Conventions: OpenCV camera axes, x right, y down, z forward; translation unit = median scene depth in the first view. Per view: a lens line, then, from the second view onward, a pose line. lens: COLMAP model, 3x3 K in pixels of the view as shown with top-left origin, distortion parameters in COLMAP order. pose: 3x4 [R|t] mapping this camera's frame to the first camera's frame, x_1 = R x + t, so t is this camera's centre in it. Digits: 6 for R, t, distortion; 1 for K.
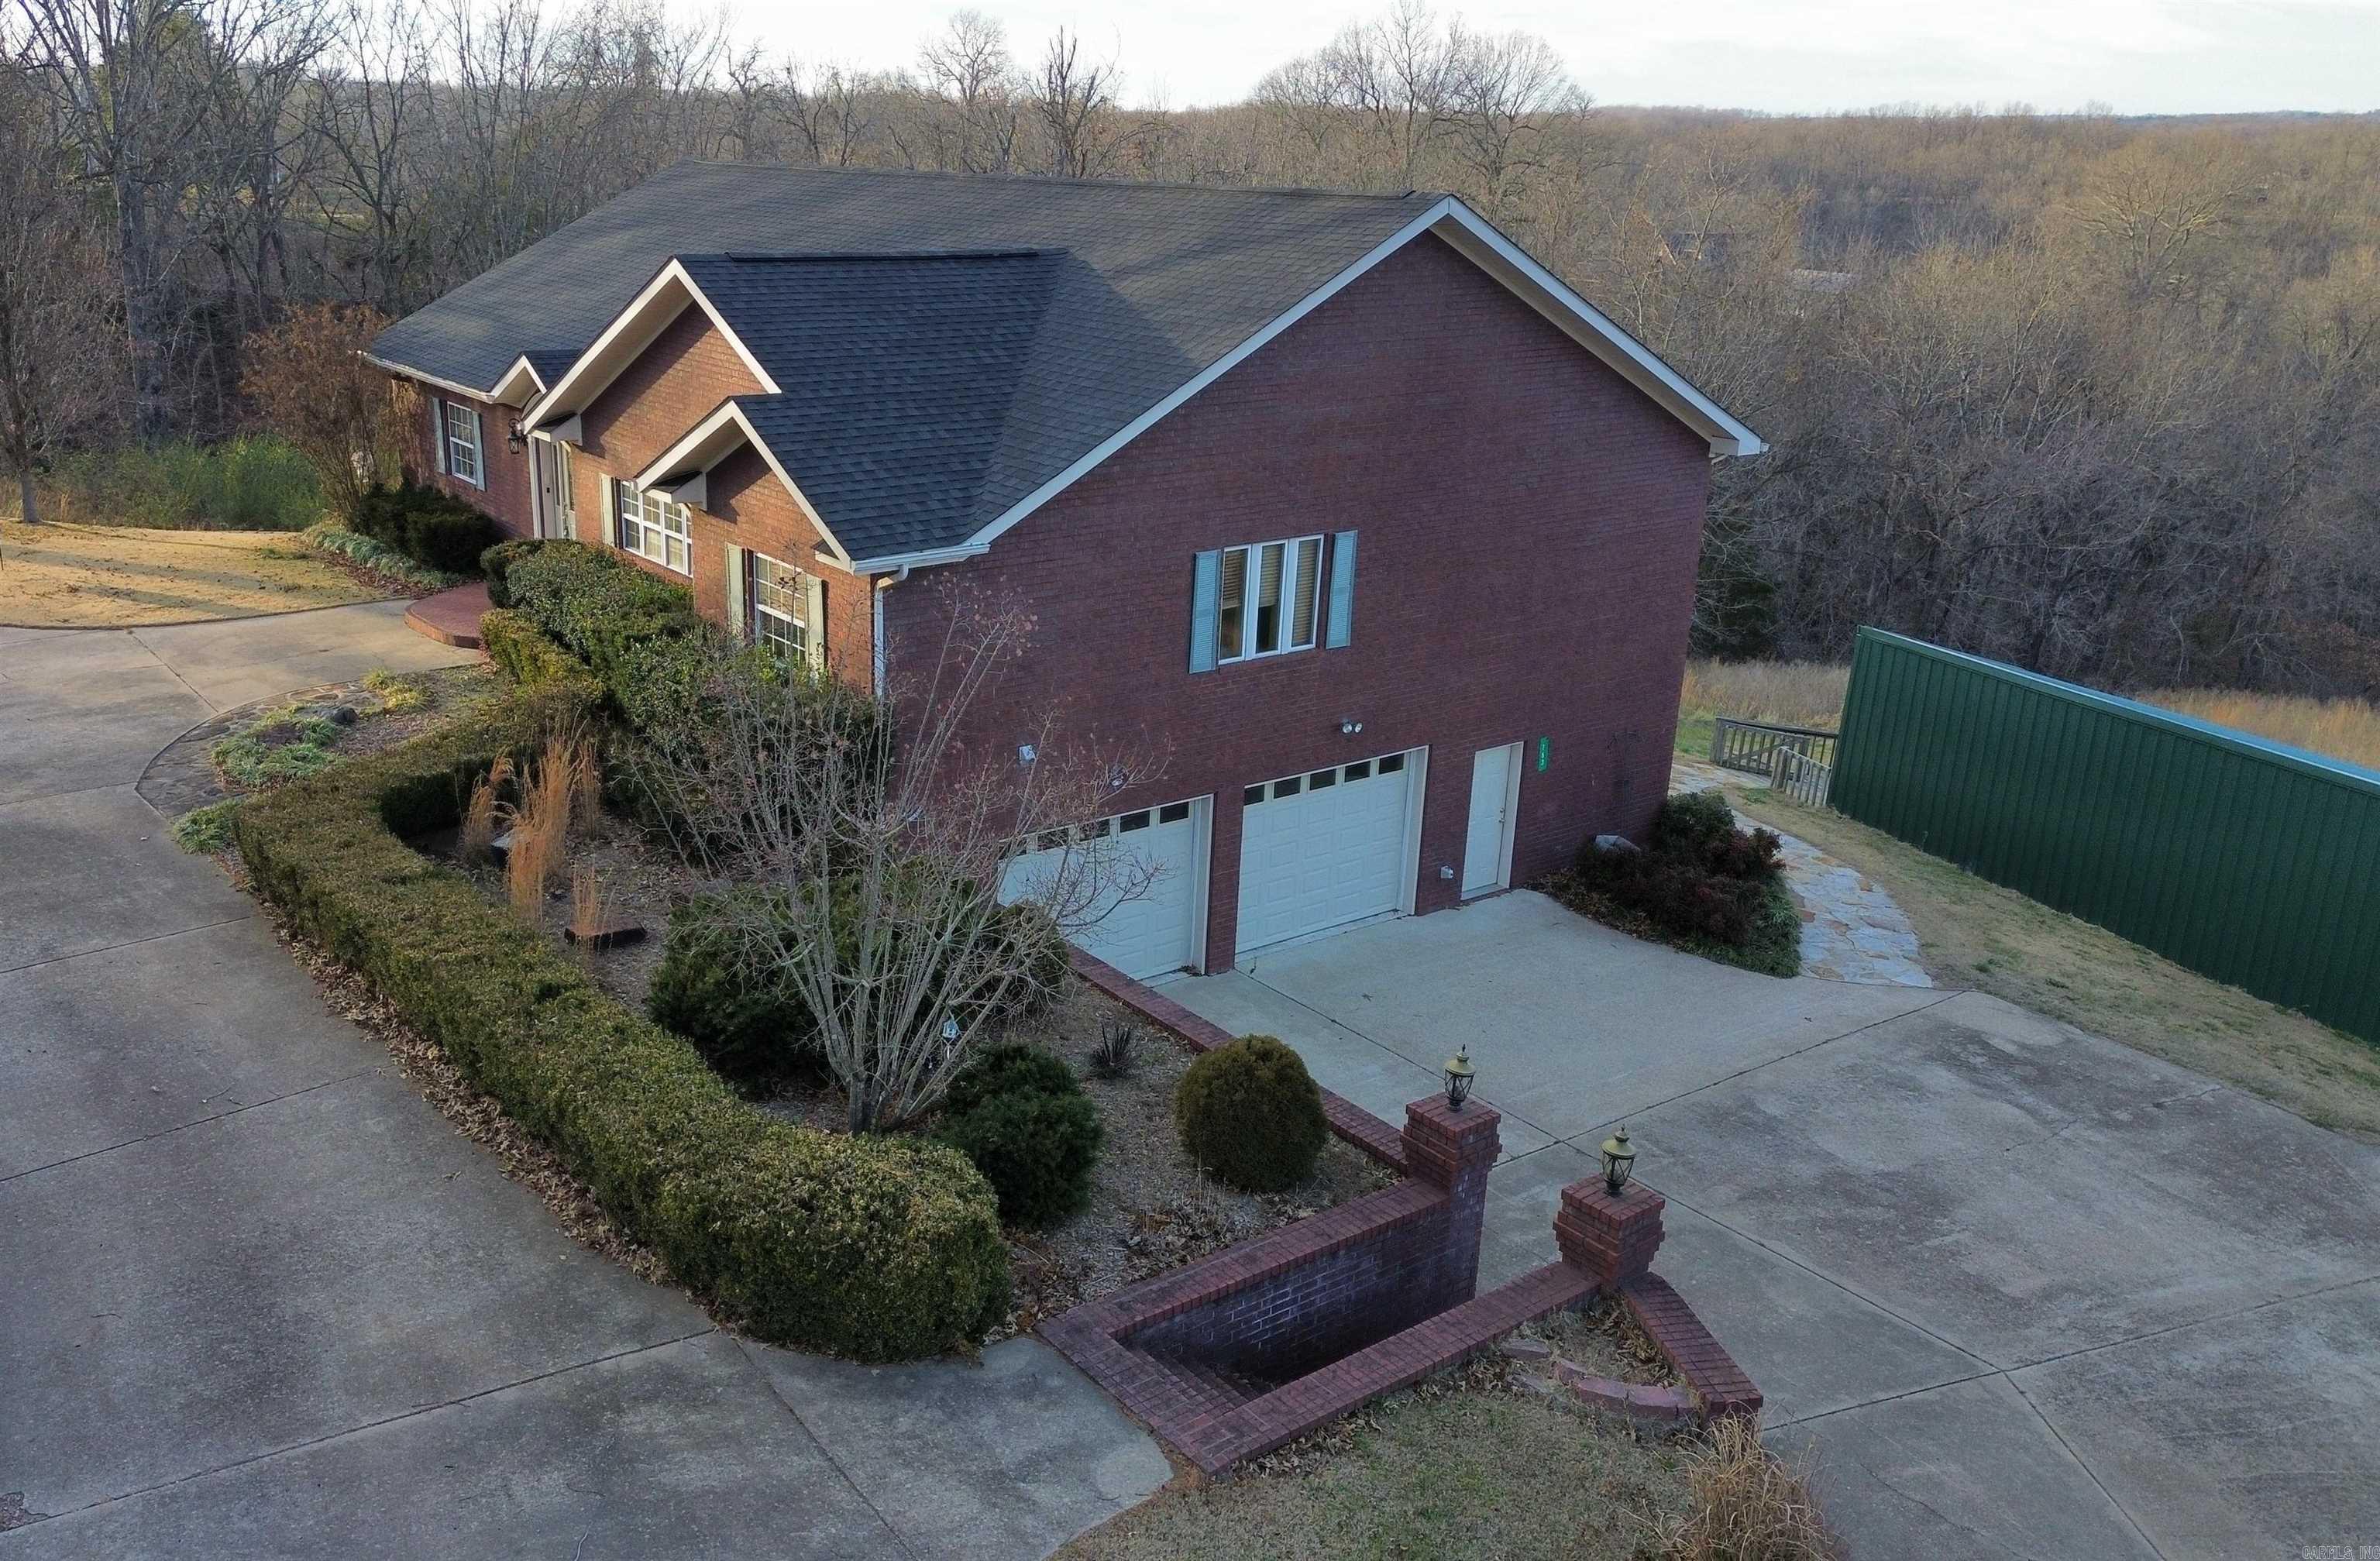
lens RADIAL K [[1884.3, 0, 1190.0], [0, 1884.3, 780.5], [0, 0, 1]] dist [0.009548, 0.002714]
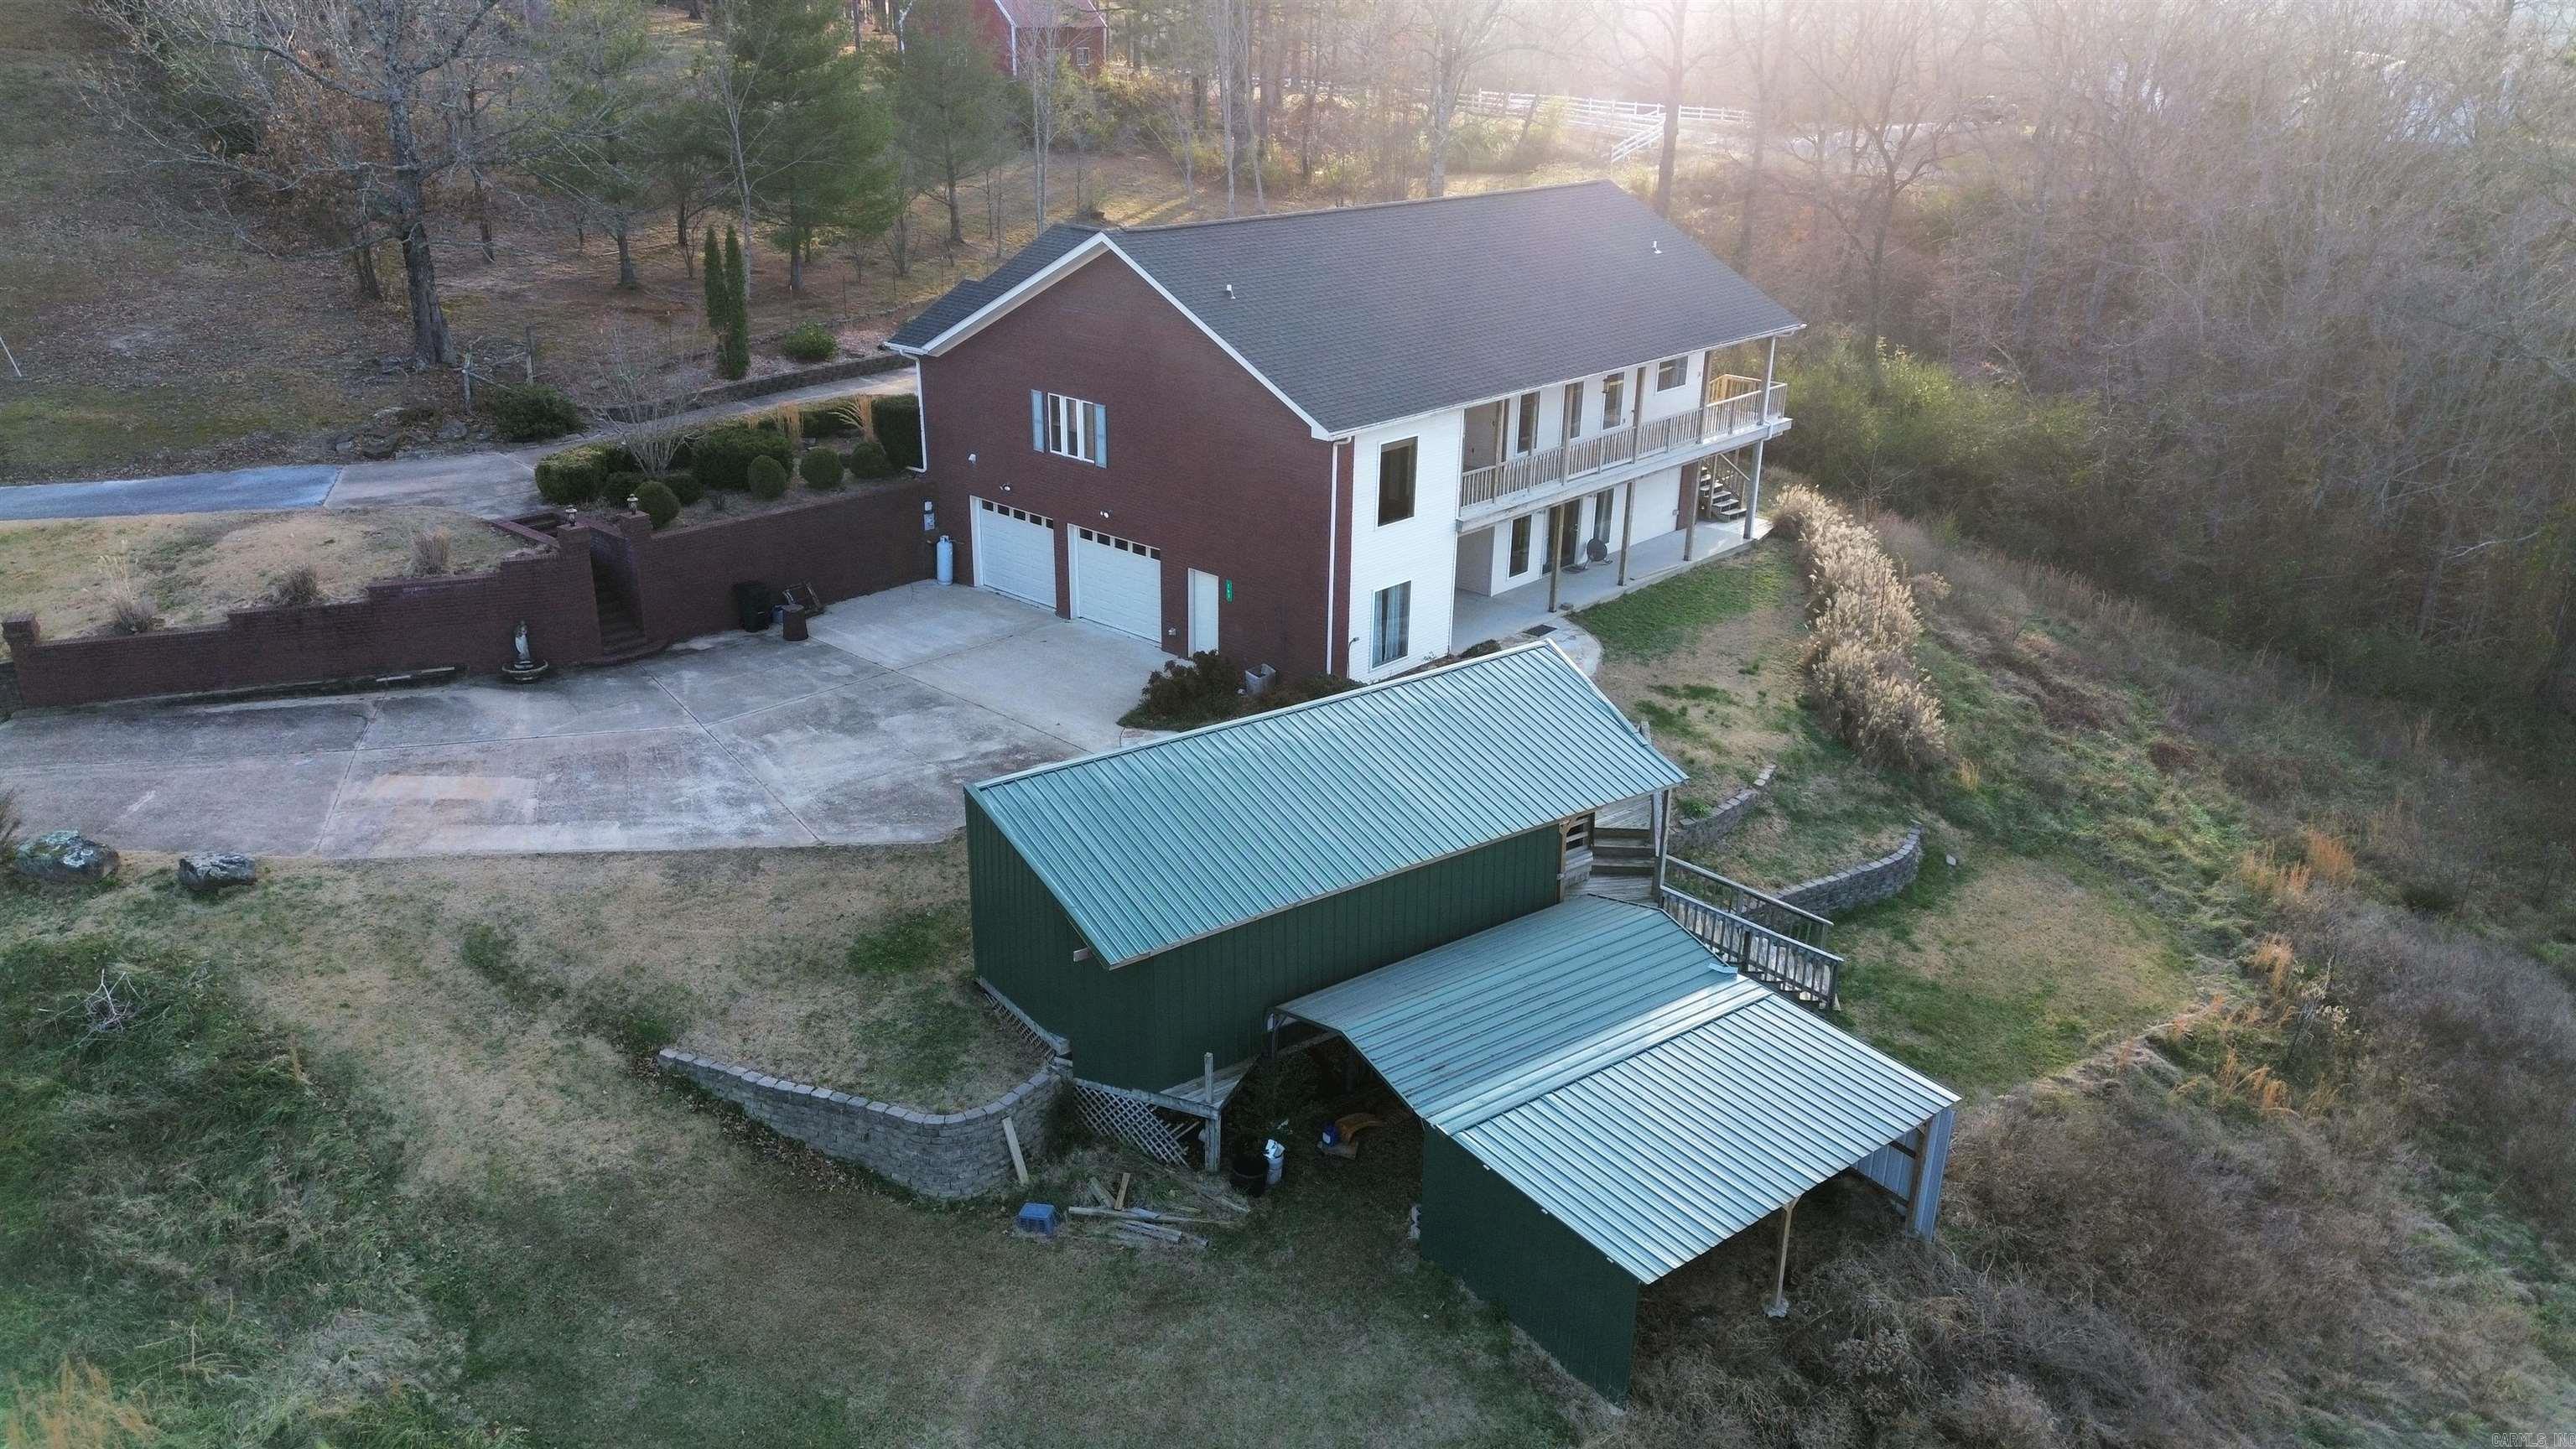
lens RADIAL K [[1813.7, 0, 1288.0], [0, 1813.7, 724.5], [0, 0, 1]] dist [0.051073, -0.001757]
pose [[0.256300, 0.349262, -0.901292, 1.949067], [-0.347287, 0.903449, 0.251340, -0.377690], [0.902054, 0.248589, 0.352848, 0.623382]]
